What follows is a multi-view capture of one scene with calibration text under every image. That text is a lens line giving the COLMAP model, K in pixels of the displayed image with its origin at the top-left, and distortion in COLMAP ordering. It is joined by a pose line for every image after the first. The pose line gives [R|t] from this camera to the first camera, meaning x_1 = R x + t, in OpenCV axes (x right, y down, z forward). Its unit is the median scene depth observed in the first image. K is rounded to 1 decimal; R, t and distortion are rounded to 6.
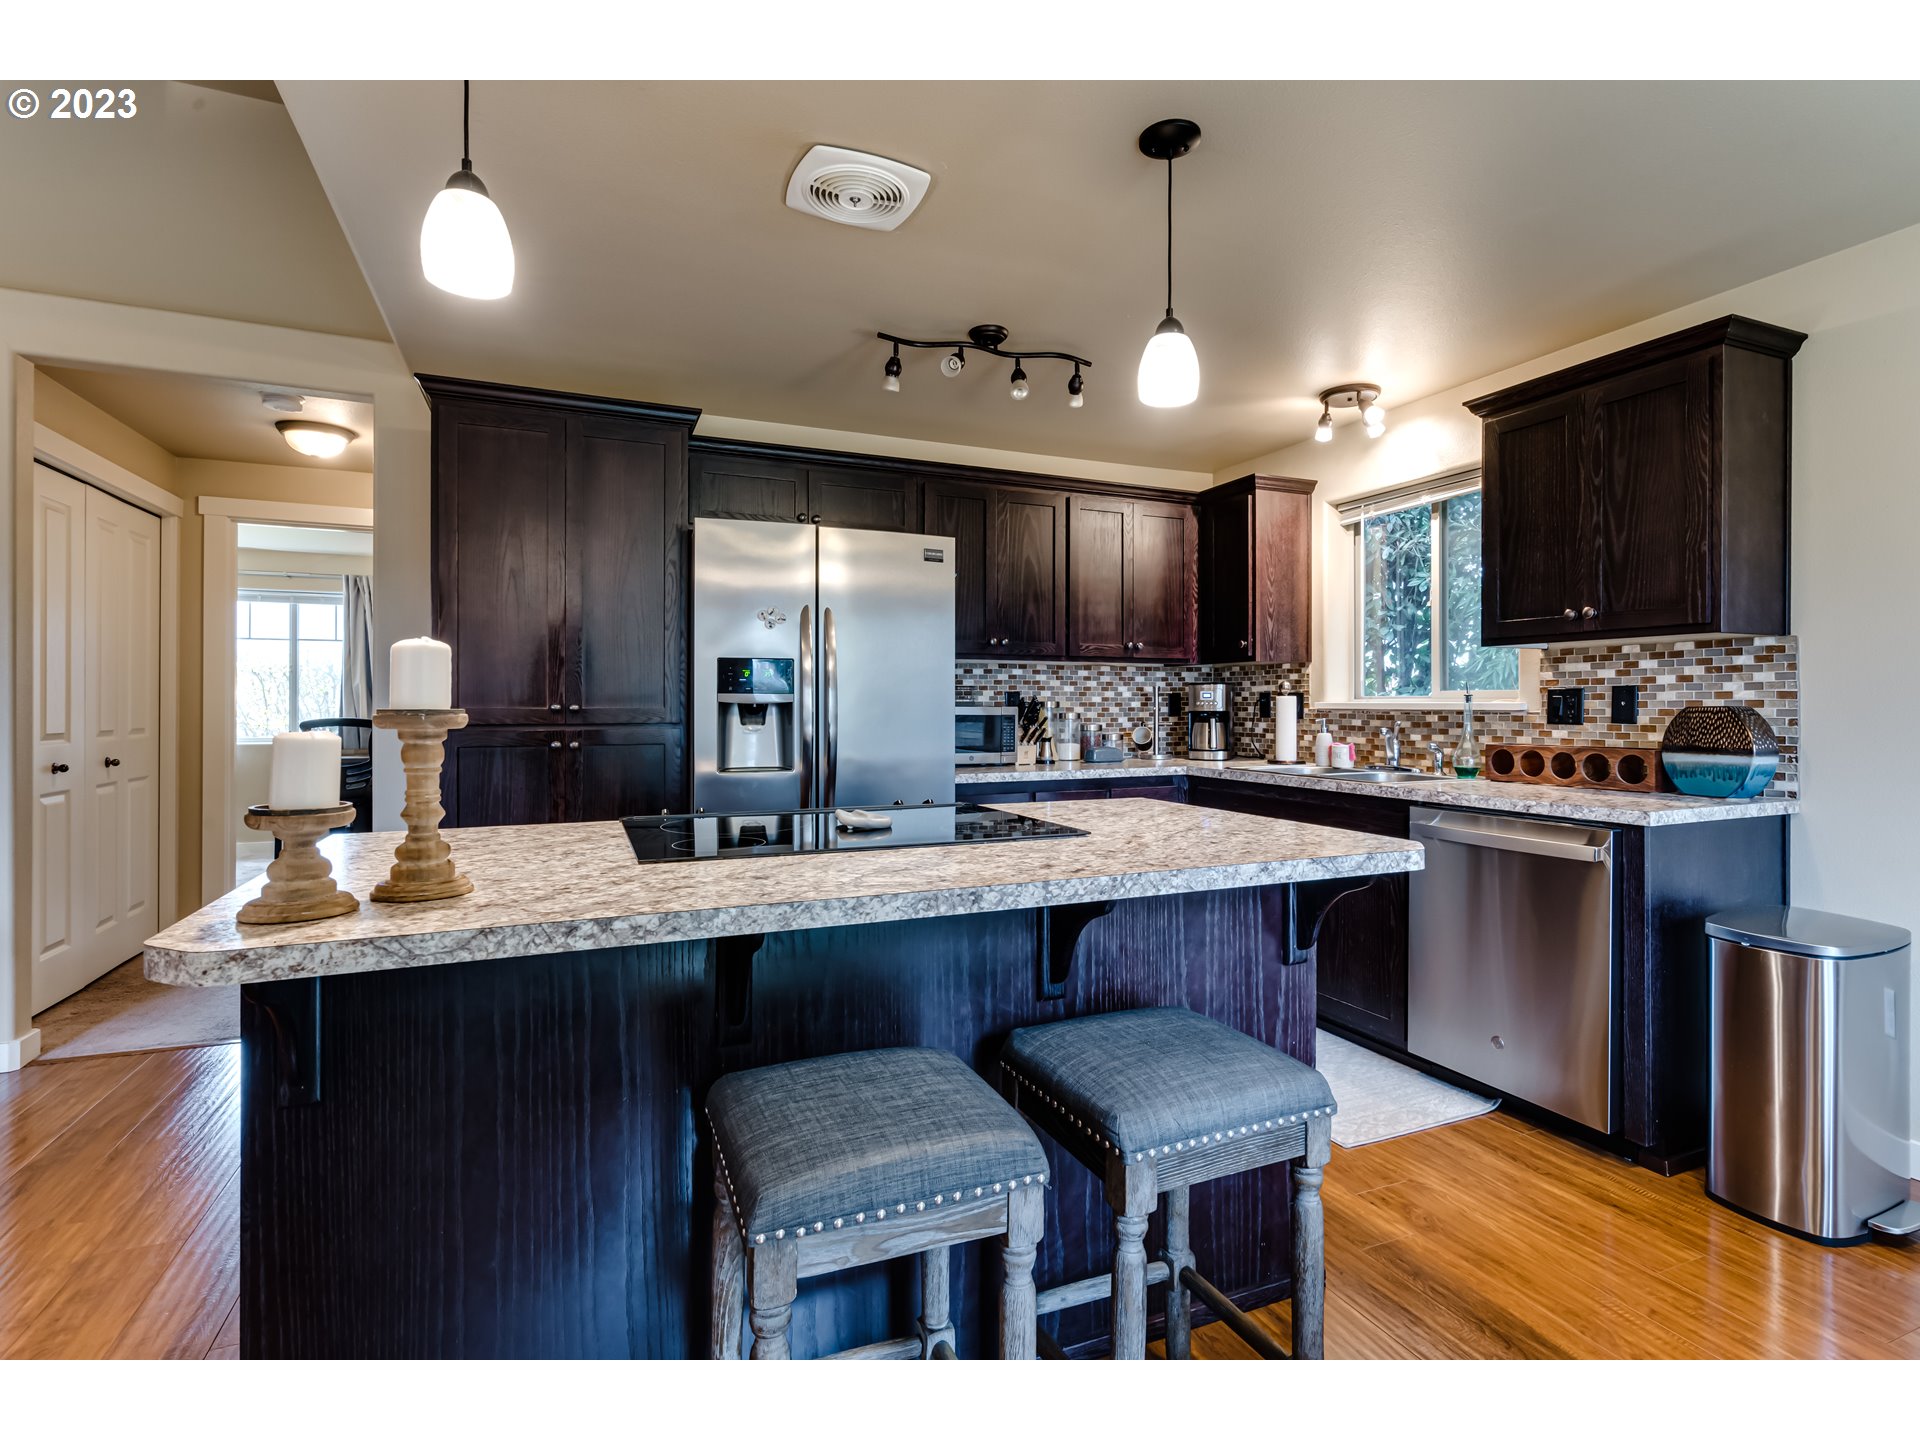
lens RADIAL K [[933.1, 0, 963.1], [0, 933.1, 709.4], [0, 0, 1]] dist [-0.001551, 0.001855]
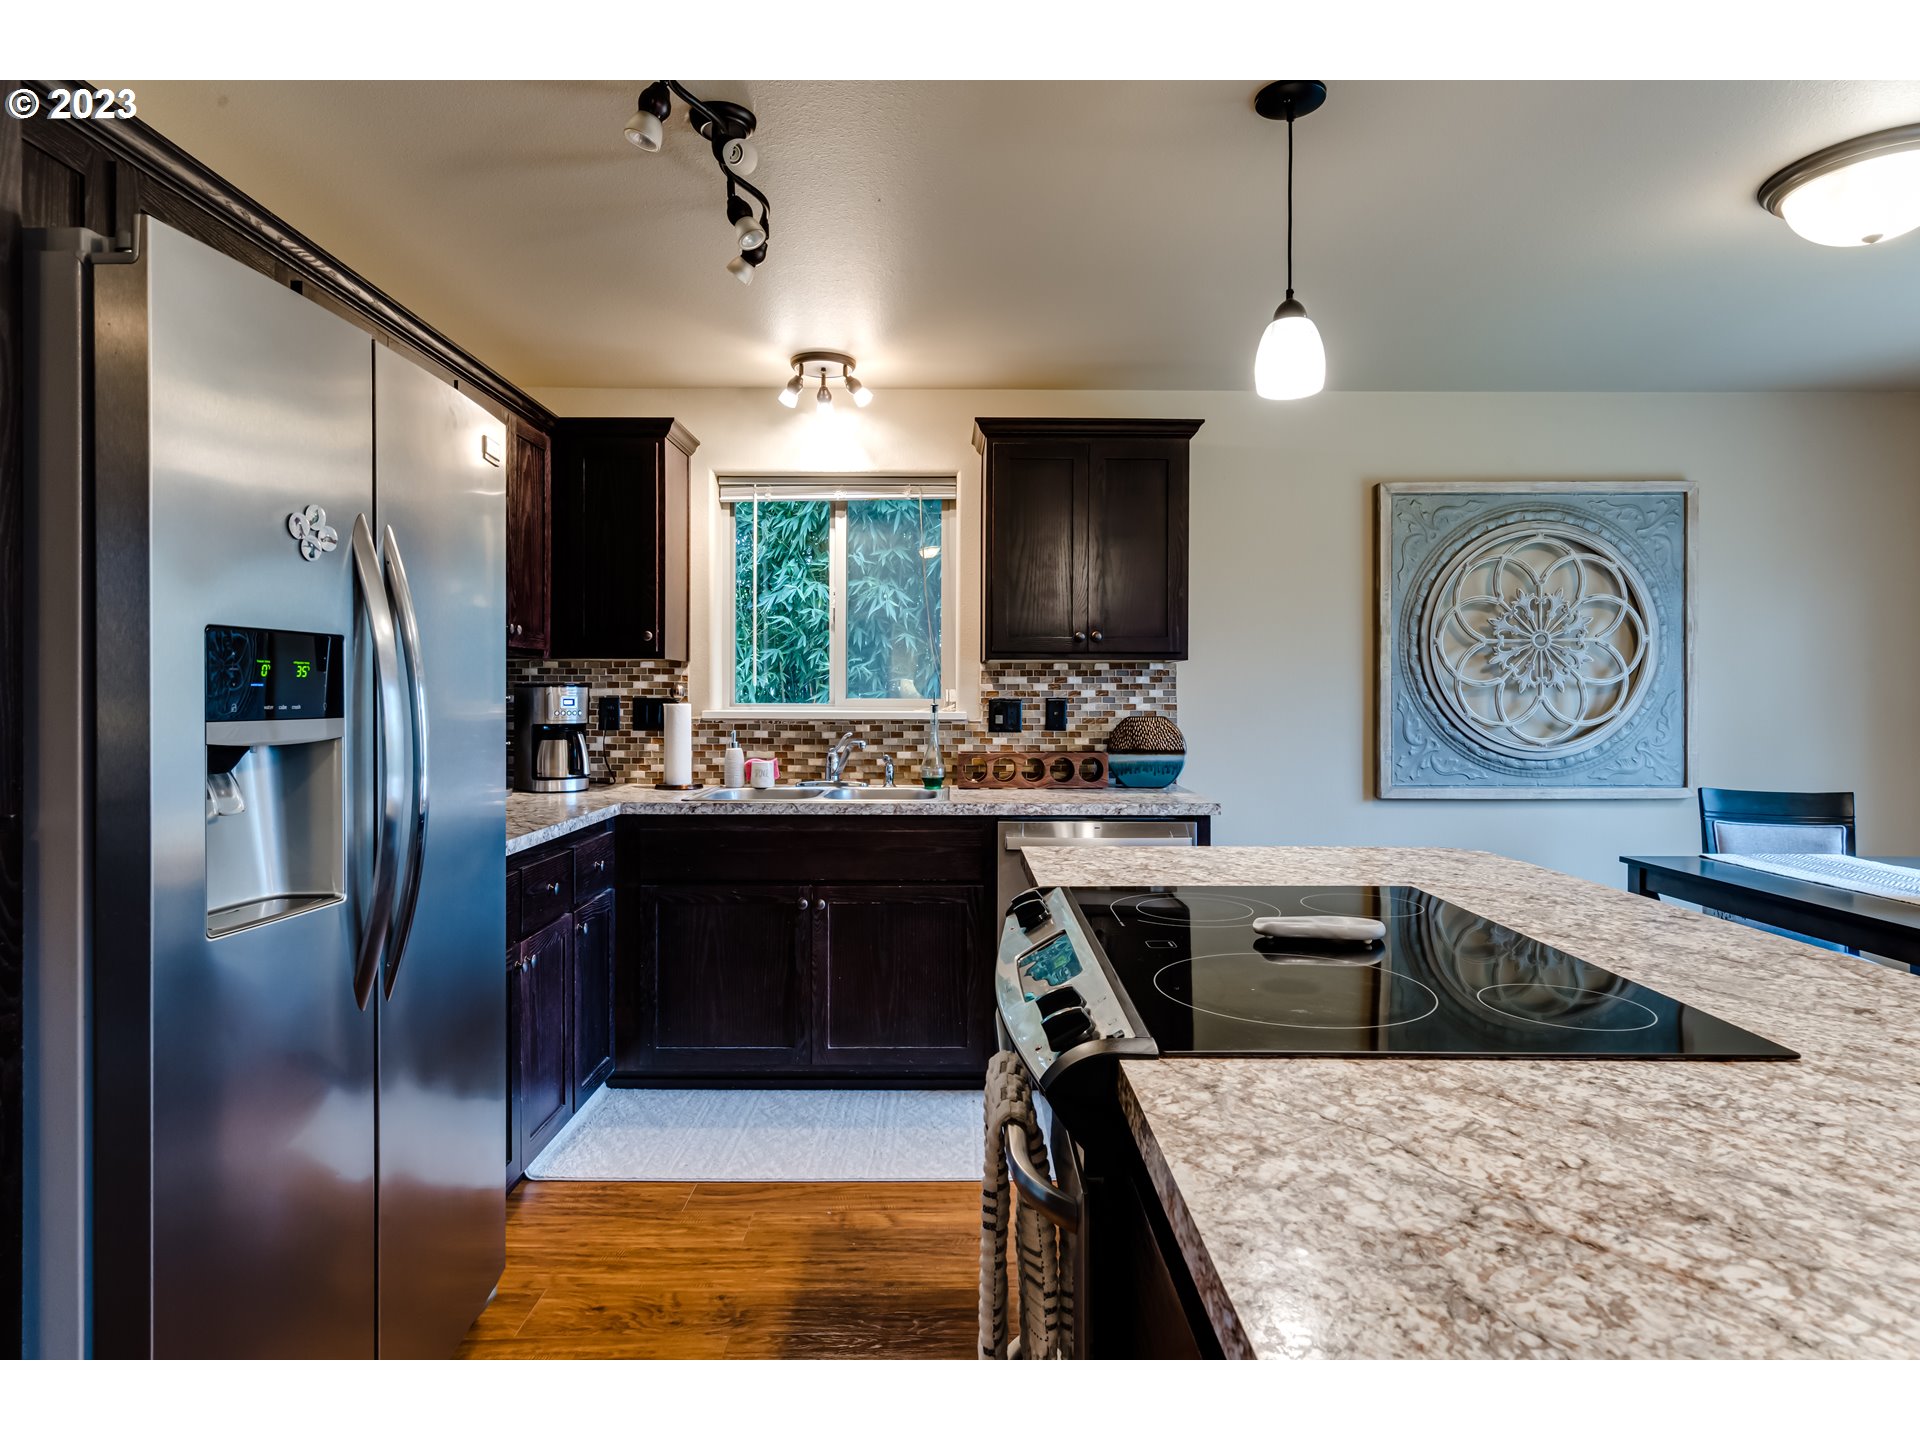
lens RADIAL K [[1061.6, 0, 960.4], [0, 1061.6, 702.0], [0, 0, 1]] dist [0.002028, 0.002444]
pose [[0.389505, -0.005954, 0.921005, -0.523753], [0.002796, 0.999982, 0.005282, -0.026113], [-0.921020, 0.000518, 0.389515, 0.557899]]
